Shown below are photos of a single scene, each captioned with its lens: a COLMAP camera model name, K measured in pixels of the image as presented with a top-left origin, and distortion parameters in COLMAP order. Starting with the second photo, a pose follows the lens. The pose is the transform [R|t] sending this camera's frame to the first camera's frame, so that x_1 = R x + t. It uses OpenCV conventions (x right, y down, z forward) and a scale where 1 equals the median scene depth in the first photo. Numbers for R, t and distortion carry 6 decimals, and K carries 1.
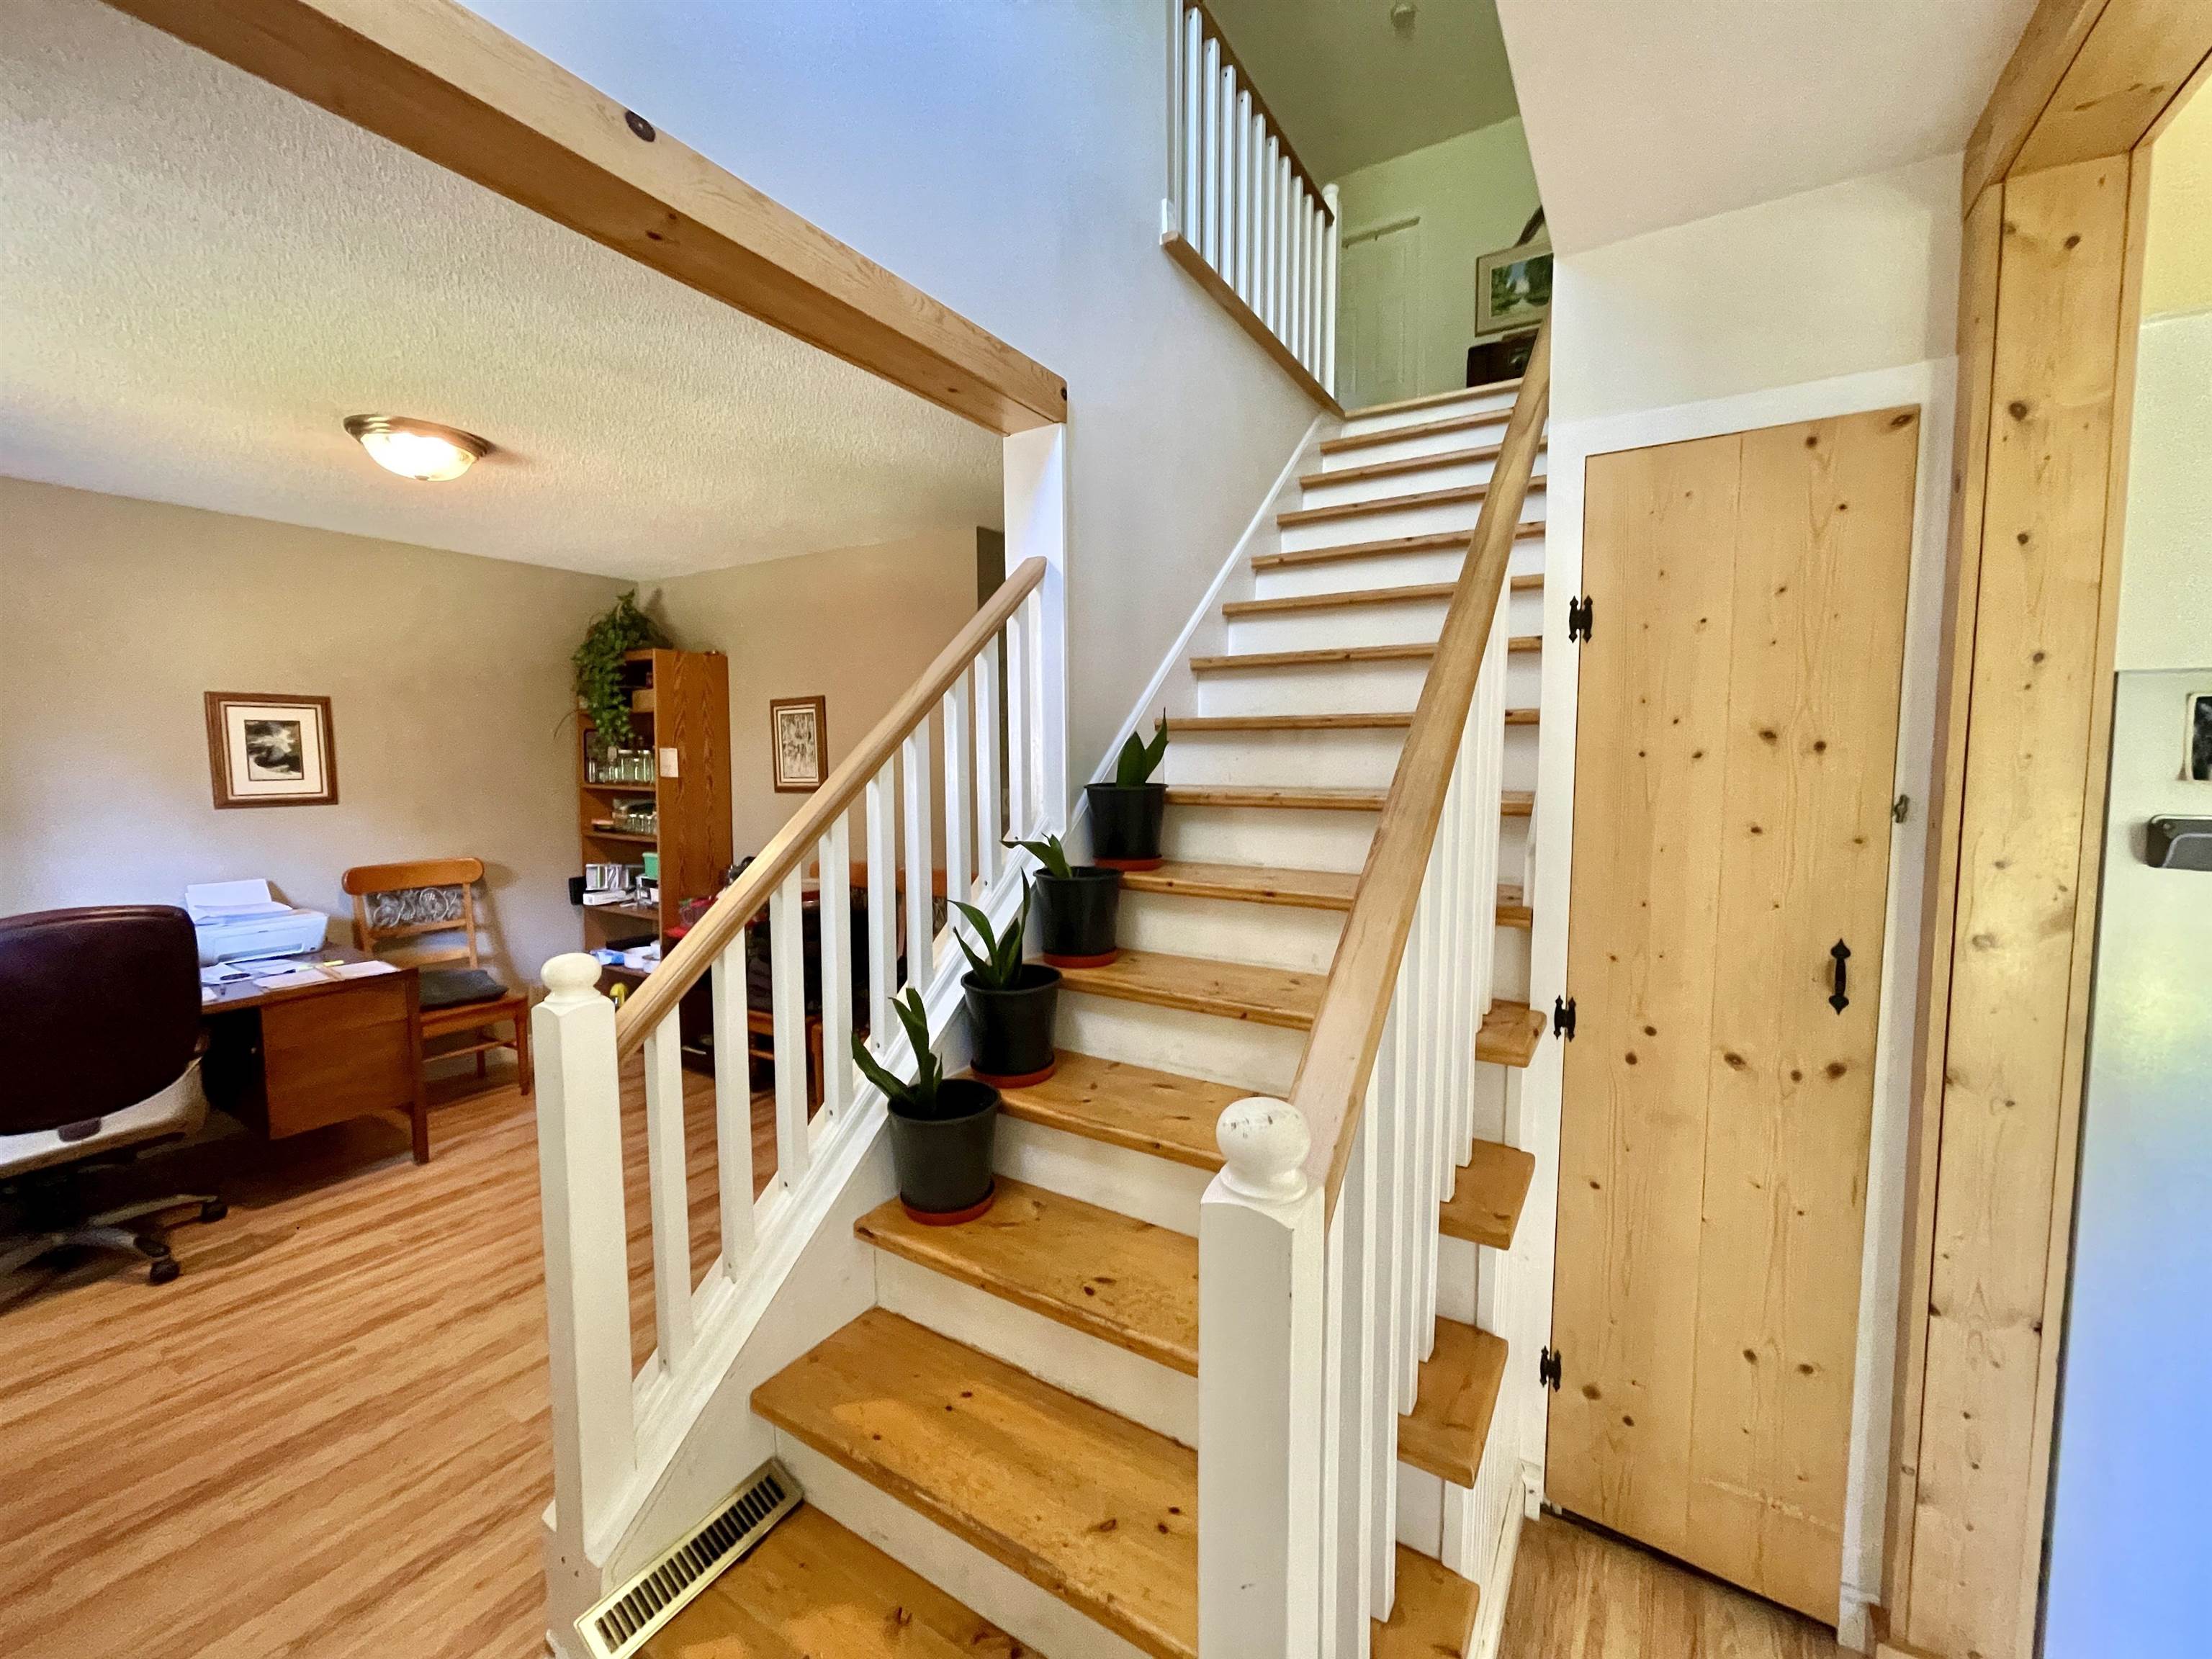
lens RADIAL K [[882.4, 0, 1106.0], [0, 882.4, 829.5], [0, 0, 1]] dist [-0.032811, 0.015576]
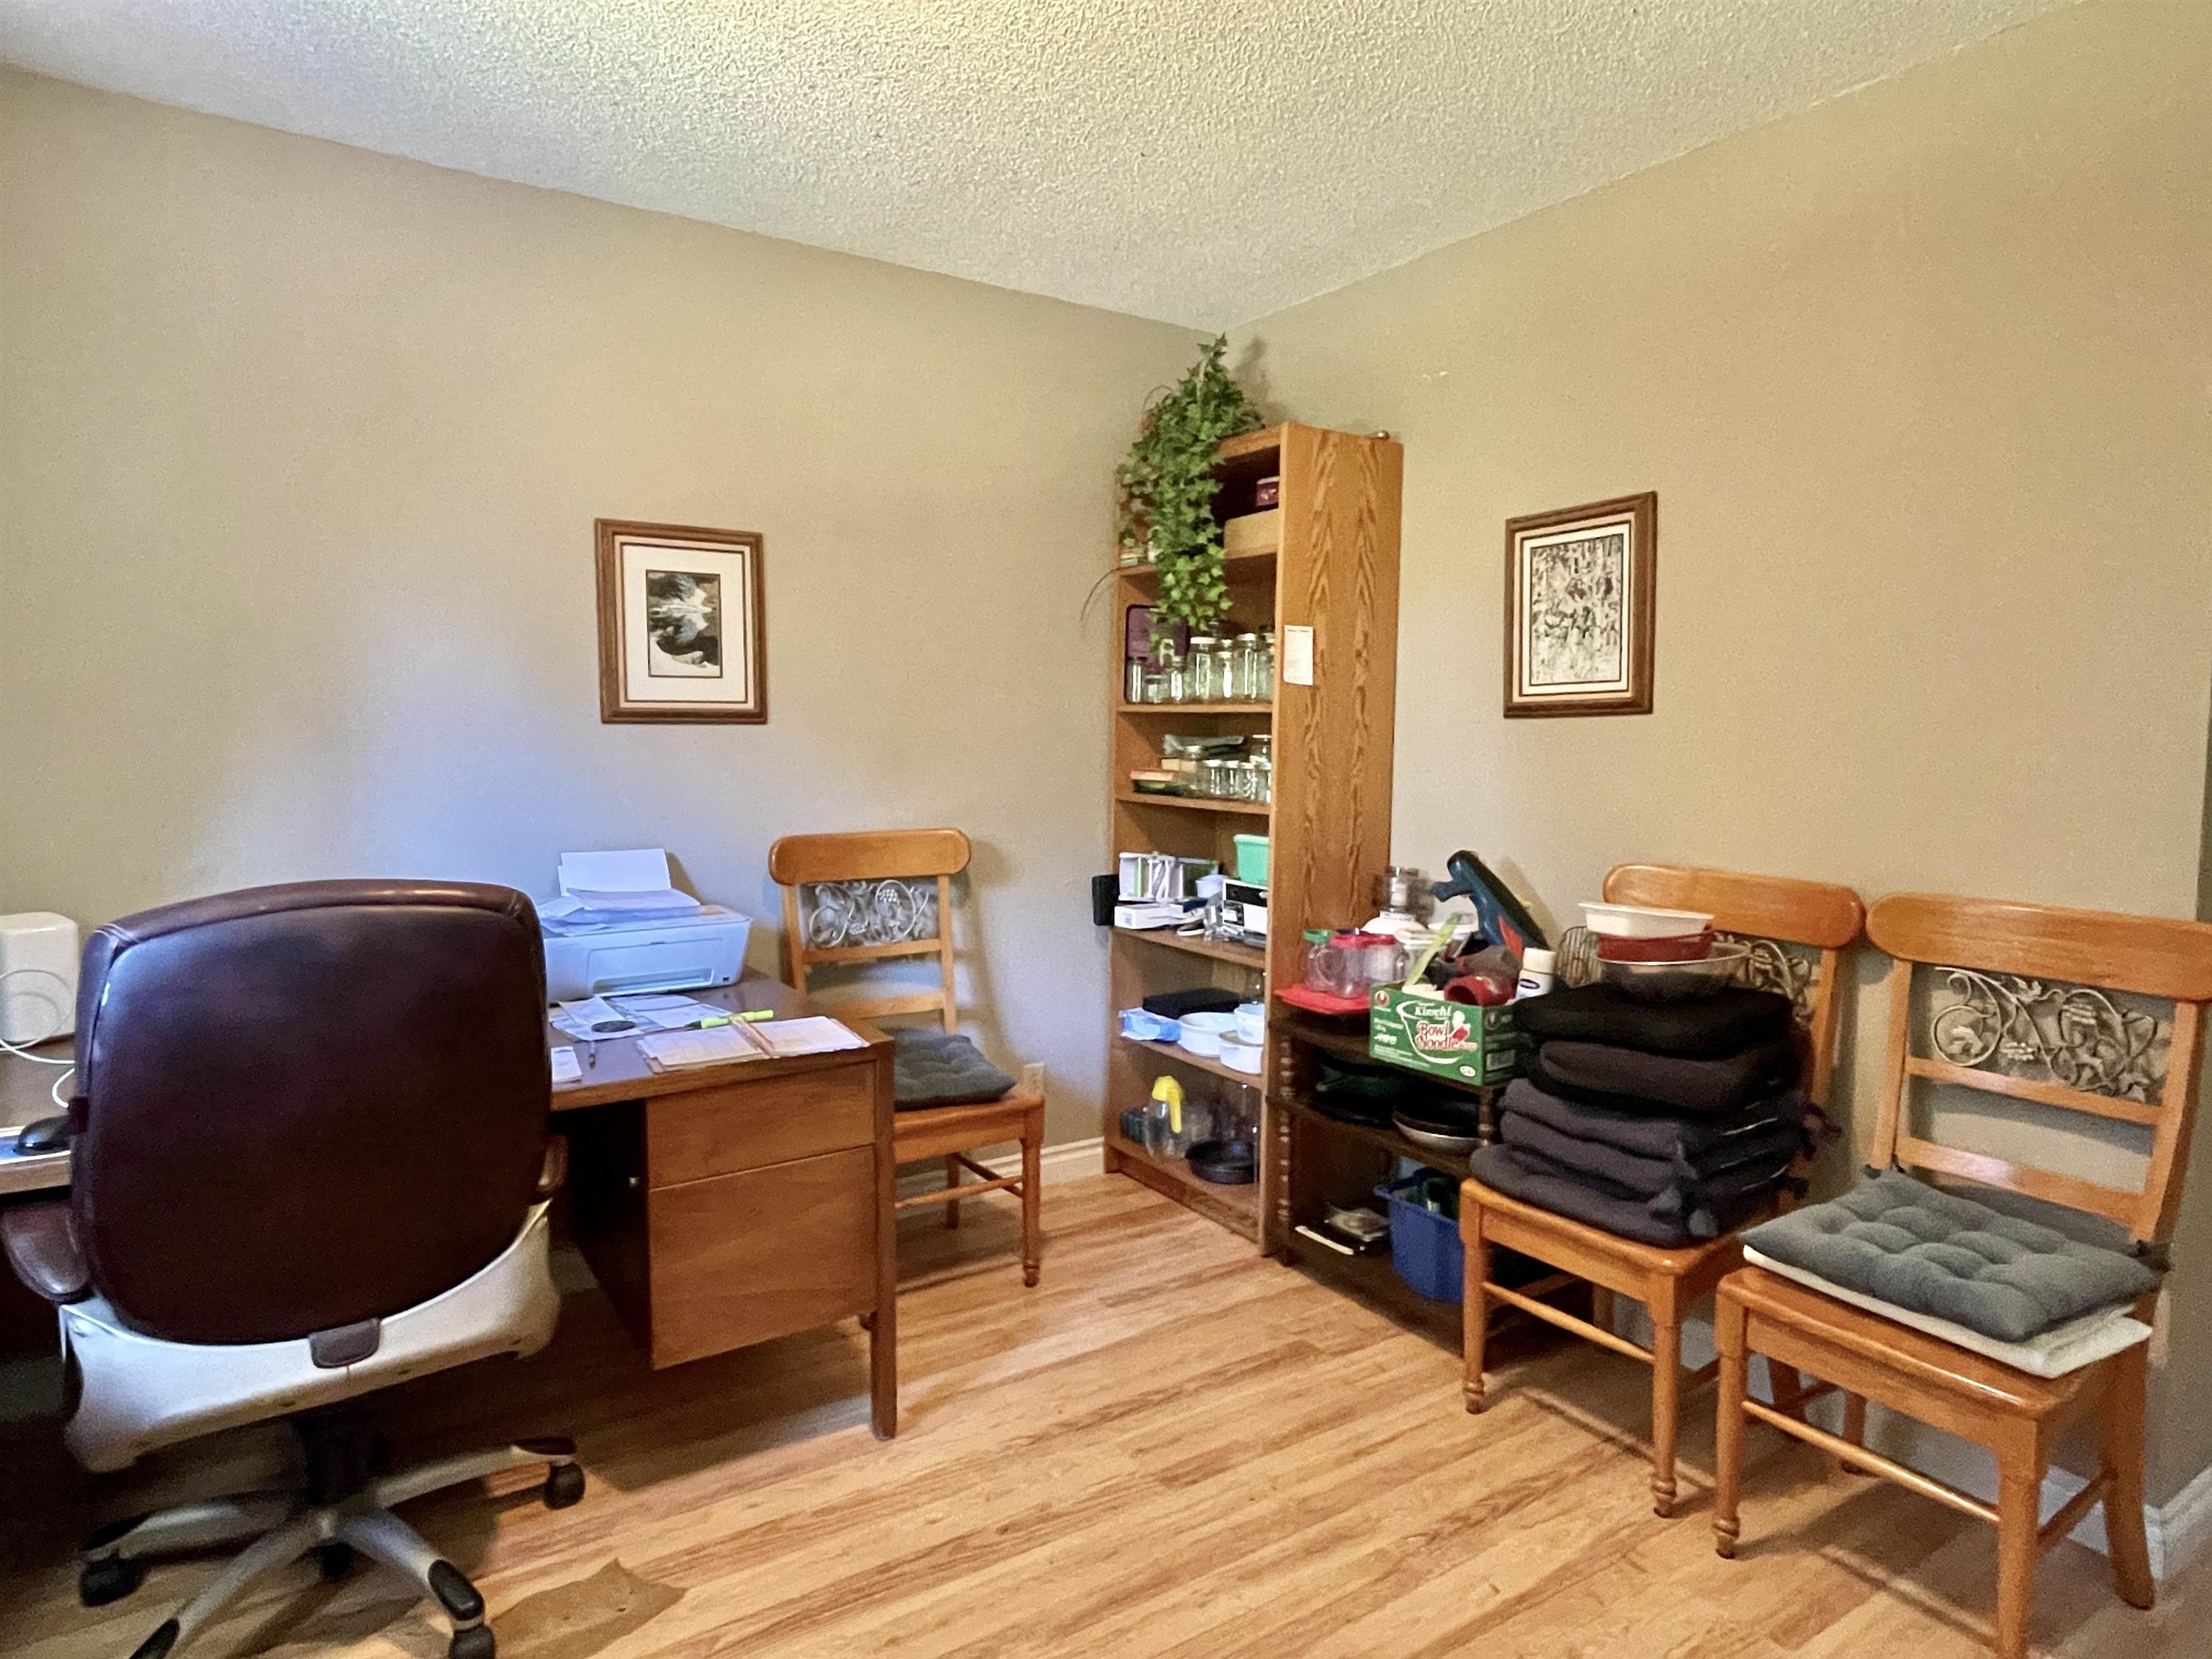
lens RADIAL K [[1277.7, 0, 1107.7], [0, 1277.7, 844.9], [0, 0, 1]] dist [0.002841, -0.001101]
pose [[0.903114, 0.042027, -0.427340, -0.291844], [-0.038801, 0.999115, 0.016258, 0.024739], [0.427645, 0.001898, 0.903945, 0.306903]]
